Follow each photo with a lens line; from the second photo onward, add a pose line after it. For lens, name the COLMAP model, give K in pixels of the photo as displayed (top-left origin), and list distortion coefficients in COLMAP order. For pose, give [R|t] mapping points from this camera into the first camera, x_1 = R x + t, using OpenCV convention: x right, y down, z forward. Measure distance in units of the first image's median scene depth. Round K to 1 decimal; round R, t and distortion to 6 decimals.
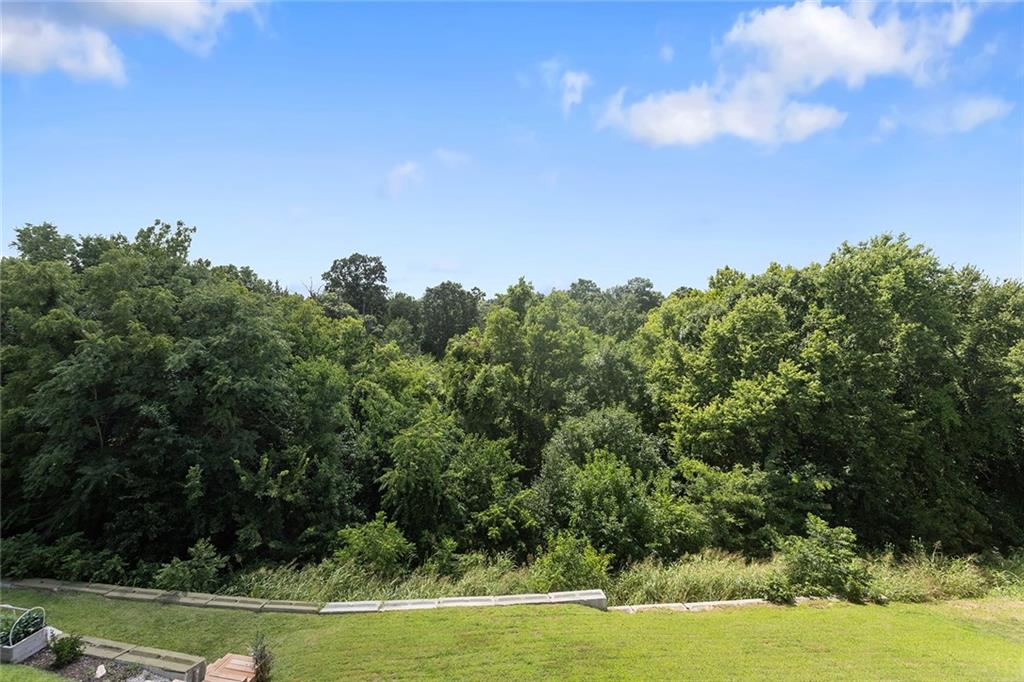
lens RADIAL K [[486.9, 0, 493.0], [0, 486.9, 327.1], [0, 0, 1]] dist [0.001012, 0.002276]
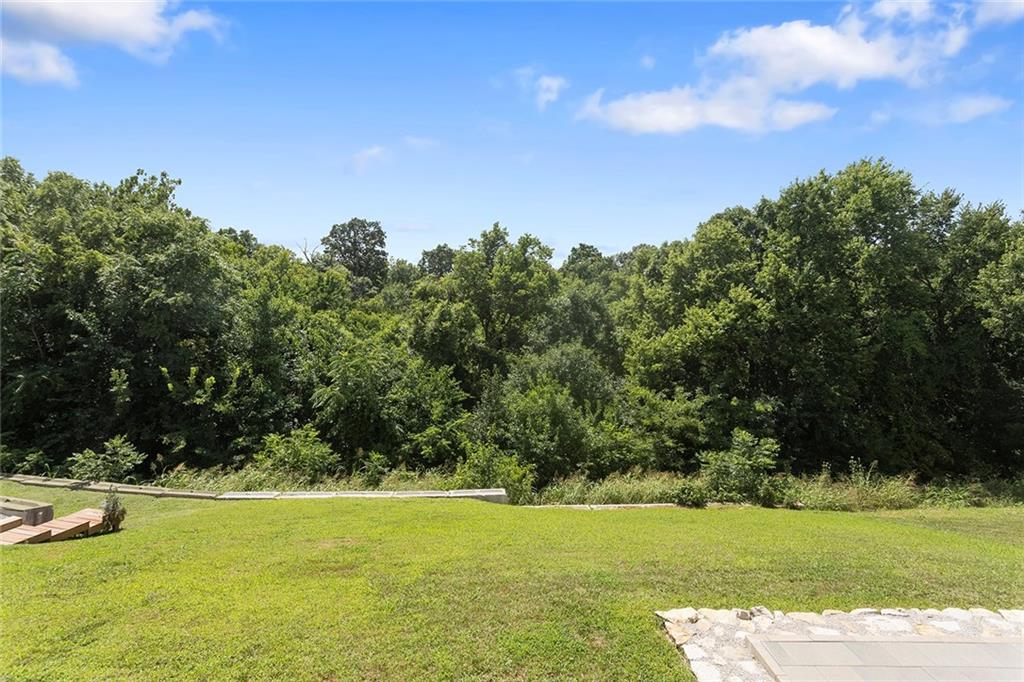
lens RADIAL K [[486.9, 0, 493.8], [0, 486.9, 331.2], [0, 0, 1]] dist [0.001012, 0.002276]
pose [[0.999040, 0.006009, -0.043391, 0.165718], [-0.004081, 0.999005, 0.044406, 0.121047], [0.043615, -0.044186, 0.998071, 0.018070]]
